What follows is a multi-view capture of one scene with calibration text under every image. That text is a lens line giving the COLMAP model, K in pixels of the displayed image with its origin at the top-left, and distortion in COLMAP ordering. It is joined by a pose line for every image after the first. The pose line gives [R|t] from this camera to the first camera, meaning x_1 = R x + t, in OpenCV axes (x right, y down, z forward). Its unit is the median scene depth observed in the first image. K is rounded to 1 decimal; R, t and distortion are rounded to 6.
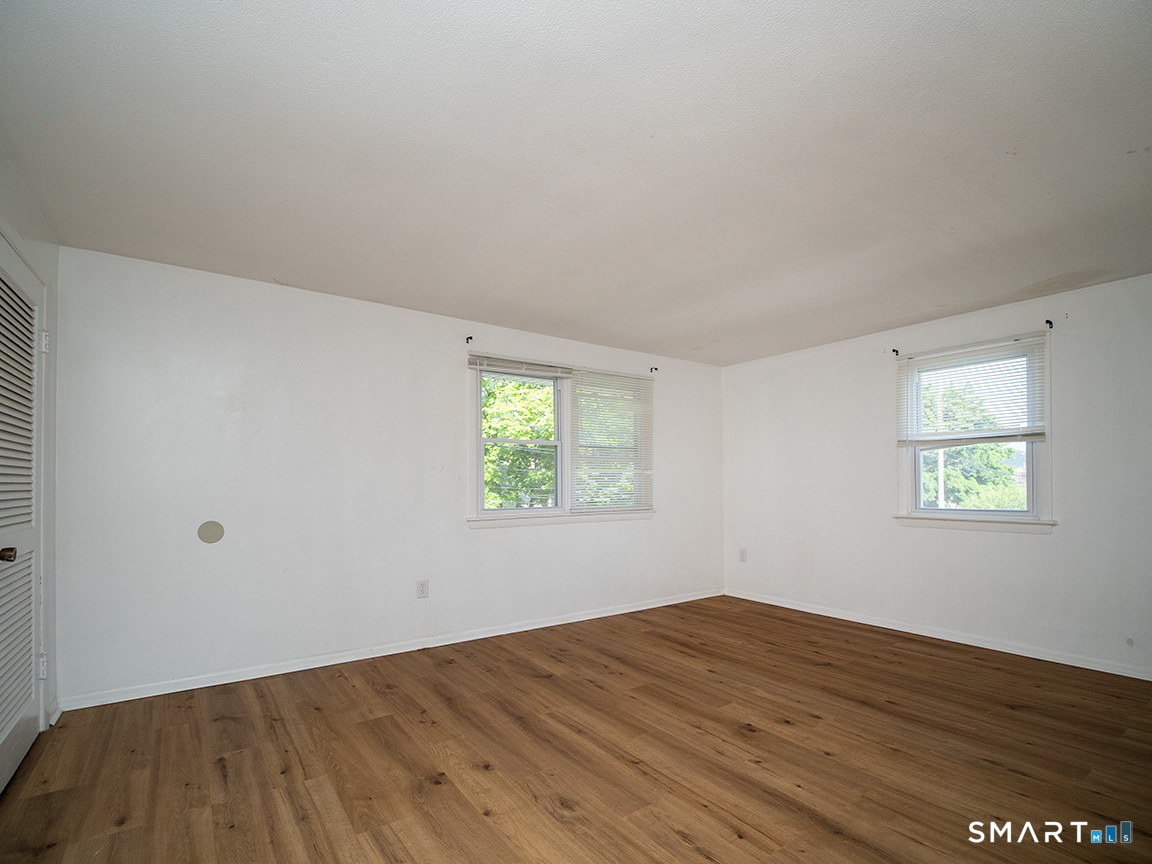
lens RADIAL K [[537.5, 0, 577.5], [0, 537.5, 456.6], [0, 0, 1]] dist [-0.016163, -0.001119]
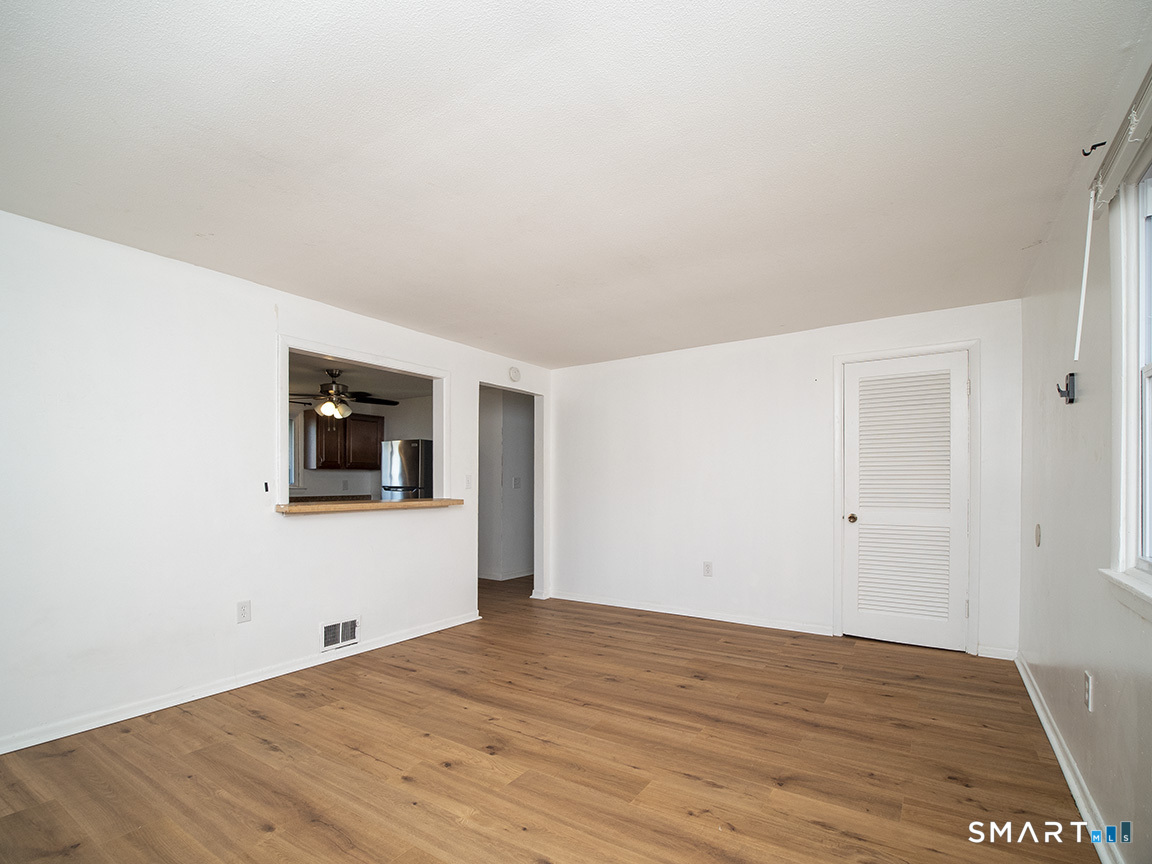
lens RADIAL K [[559.3, 0, 575.3], [0, 559.3, 484.7], [0, 0, 1]] dist [-0.023858, -0.000419]
pose [[-0.933097, 0.005158, -0.359589, 0.485219], [0.022179, 0.998819, -0.043225, 0.083642], [0.358941, -0.048308, -0.932109, 1.797905]]
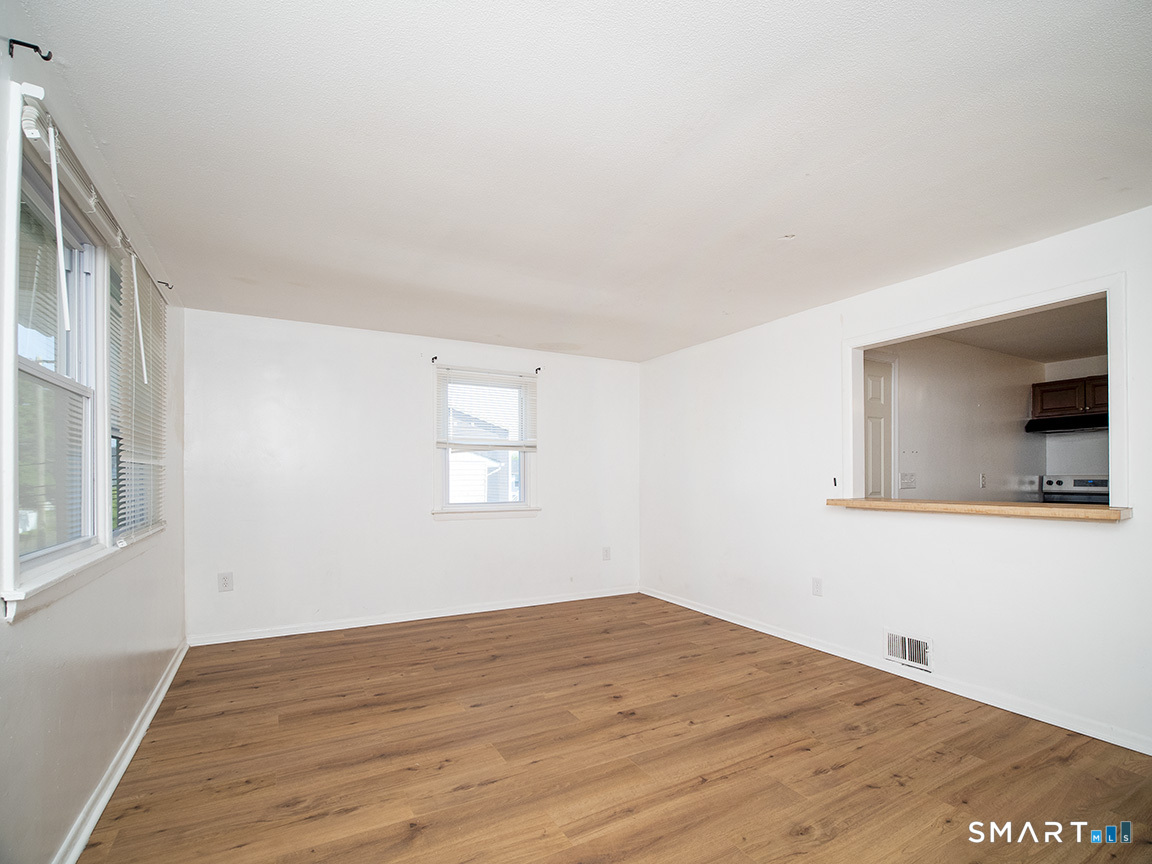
lens RADIAL K [[544.8, 0, 577.8], [0, 544.8, 476.6], [0, 0, 1]] dist [-0.016832, -0.001072]
pose [[0.117705, 0.005155, 0.993035, -0.690529], [-0.049604, 0.998769, 0.000695, 0.039082], [-0.991809, -0.049340, 0.117816, 0.903735]]
